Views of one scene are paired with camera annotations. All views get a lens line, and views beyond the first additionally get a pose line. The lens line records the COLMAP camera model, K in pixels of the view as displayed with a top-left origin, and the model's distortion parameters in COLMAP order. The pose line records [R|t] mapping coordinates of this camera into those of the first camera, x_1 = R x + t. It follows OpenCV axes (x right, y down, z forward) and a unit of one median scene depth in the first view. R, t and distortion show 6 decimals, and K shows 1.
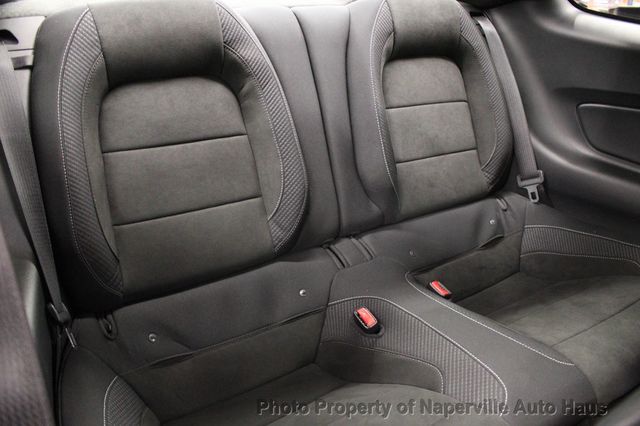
lens RADIAL K [[538.1, 0, 320.0], [0, 538.1, 213.0], [0, 0, 1]] dist [-0.101489, 0.014161]
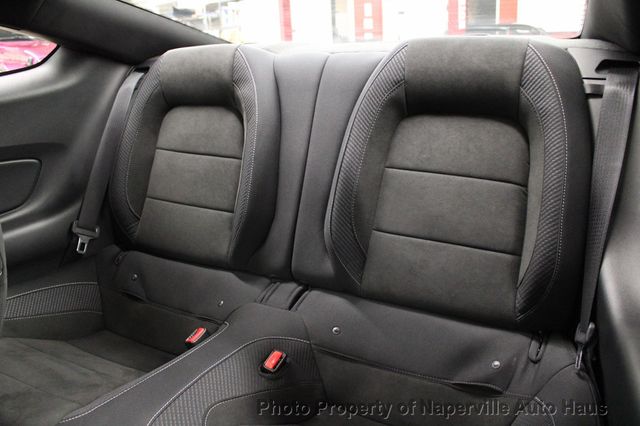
lens RADIAL K [[538.1, 0, 320.0], [0, 538.1, 213.0], [0, 0, 1]] dist [-0.101489, 0.014161]
pose [[0.454852, 0.265648, -0.850024, 0.821460], [-0.304395, 0.943365, 0.131935, -0.205219], [0.836931, 0.198732, 0.509953, 0.479444]]
